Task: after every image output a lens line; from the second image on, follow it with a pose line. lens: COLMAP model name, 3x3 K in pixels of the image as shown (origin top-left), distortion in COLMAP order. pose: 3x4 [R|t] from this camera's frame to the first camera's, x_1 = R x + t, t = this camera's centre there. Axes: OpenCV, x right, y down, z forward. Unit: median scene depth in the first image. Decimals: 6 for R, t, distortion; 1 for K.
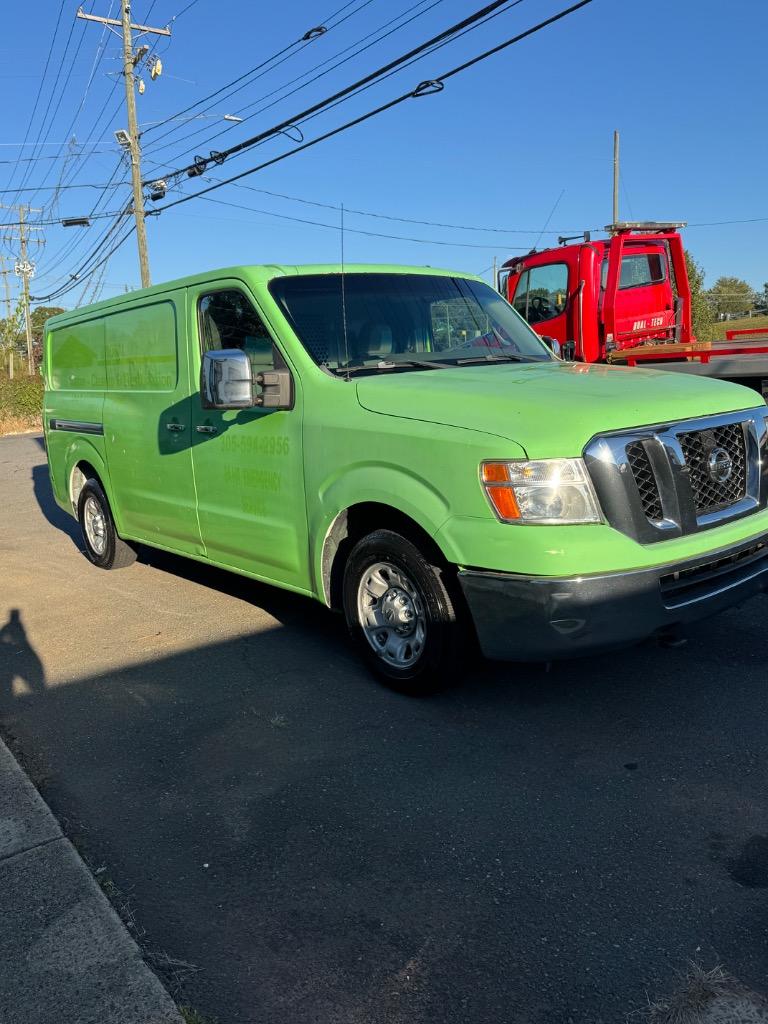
lens RADIAL K [[805.4, 0, 390.9], [0, 805.4, 500.8], [0, 0, 1]] dist [0.036928, -0.034719]
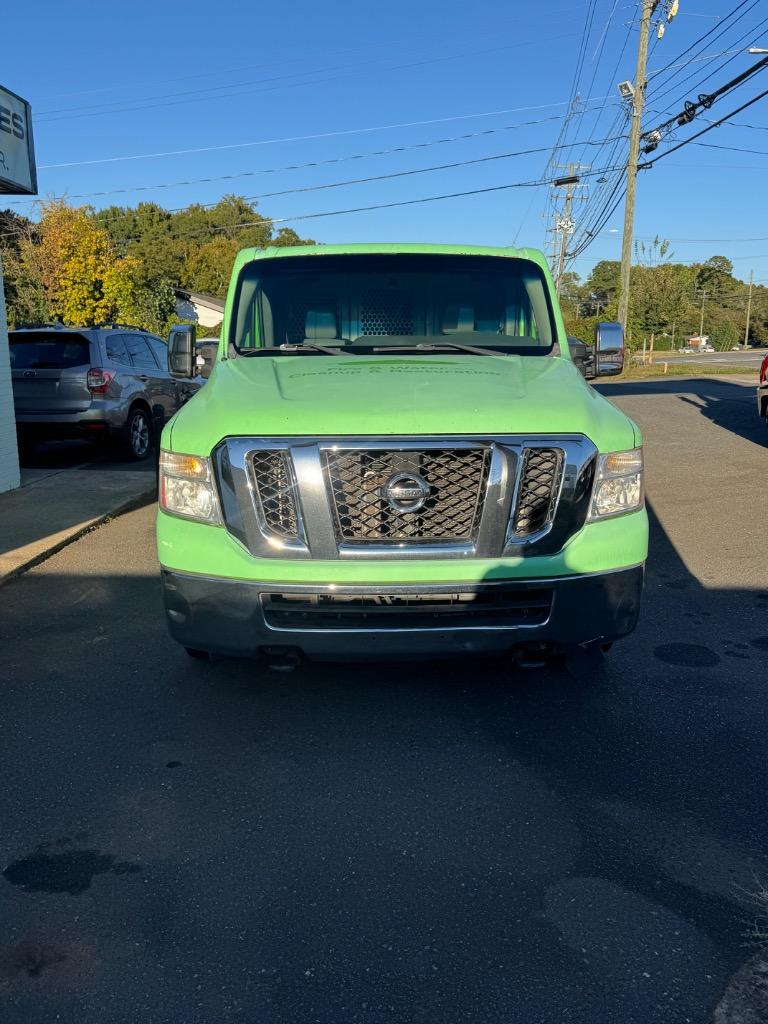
lens RADIAL K [[805.4, 0, 386.7], [0, 805.4, 508.4], [0, 0, 1]] dist [0.036928, -0.034719]
pose [[0.792269, 0.183869, -0.581809, 0.115515], [-0.147431, 0.982950, 0.109880, -0.015389], [0.592092, -0.001278, 0.805869, 0.037822]]
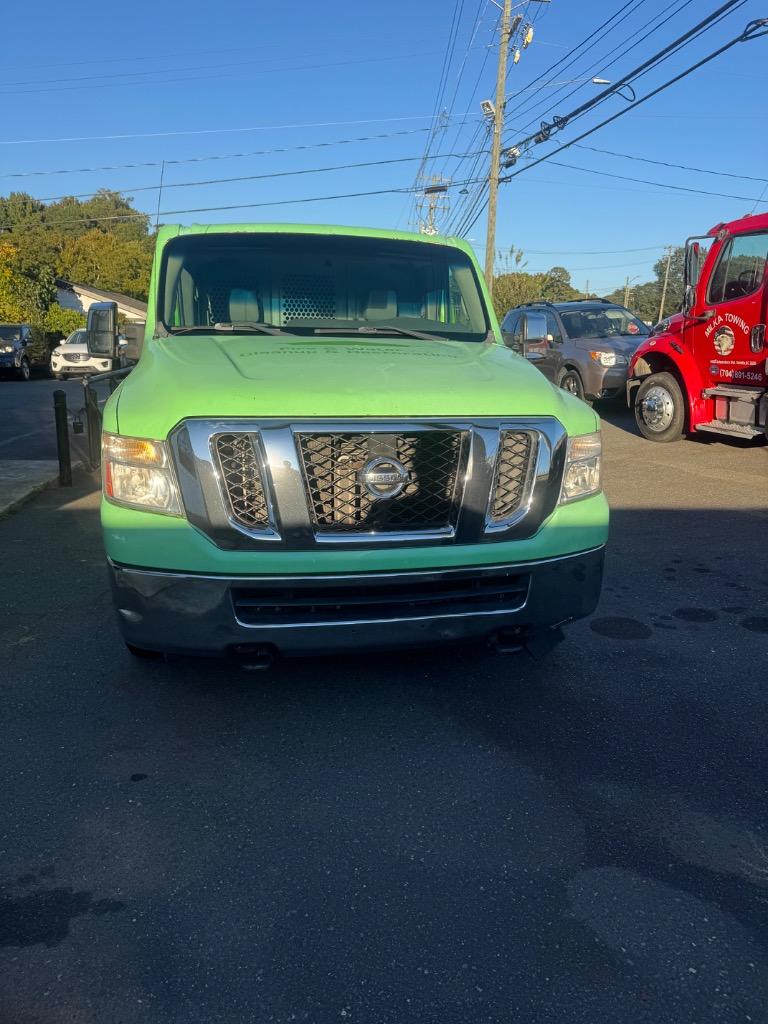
lens RADIAL K [[742.2, 0, 389.4], [0, 742.2, 521.3], [0, 0, 1]] dist [0.012042, -0.008865]
pose [[0.879785, 0.187609, -0.436785, 0.096499], [-0.148586, 0.981319, 0.122212, -0.011984], [0.451553, -0.042620, 0.891226, 0.042348]]
